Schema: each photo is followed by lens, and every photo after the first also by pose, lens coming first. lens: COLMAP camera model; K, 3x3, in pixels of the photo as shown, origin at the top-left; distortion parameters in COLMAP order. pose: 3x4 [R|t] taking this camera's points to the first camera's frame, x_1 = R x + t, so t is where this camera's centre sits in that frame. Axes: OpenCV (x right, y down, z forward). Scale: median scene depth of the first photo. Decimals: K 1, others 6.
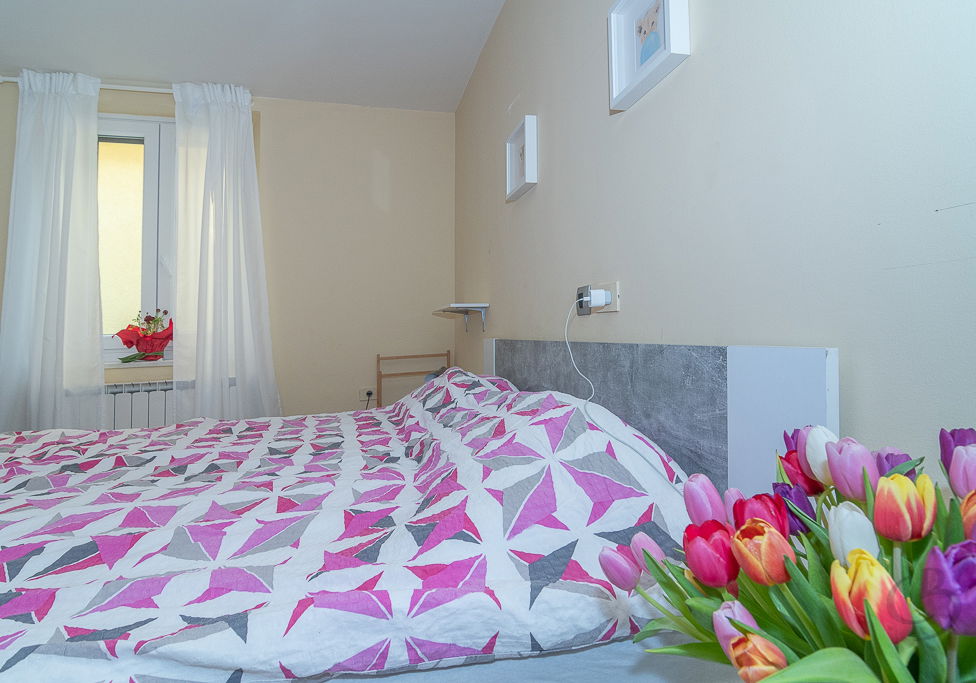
lens RADIAL K [[491.3, 0, 475.3], [0, 491.3, 326.7], [0, 0, 1]] dist [0.001663, 0.000329]
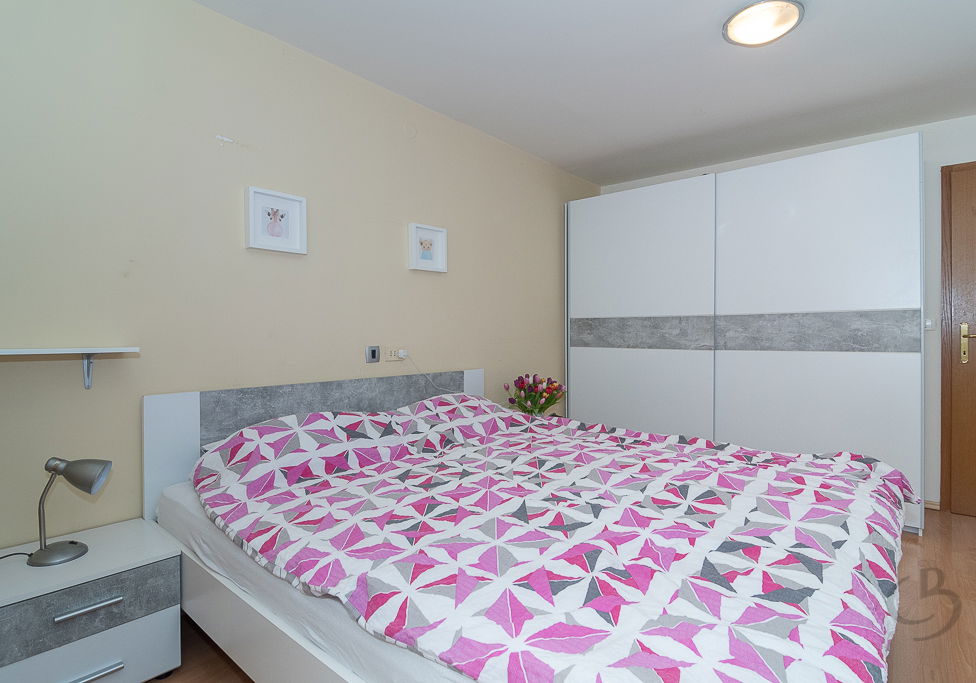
lens RADIAL K [[491.3, 0, 475.3], [0, 491.3, 326.7], [0, 0, 1]] dist [0.001663, 0.000329]
pose [[-0.559776, 0.038545, 0.827747, -0.767075], [0.007404, 0.999110, -0.041518, -0.039510], [-0.828611, -0.017112, -0.559563, 0.904023]]
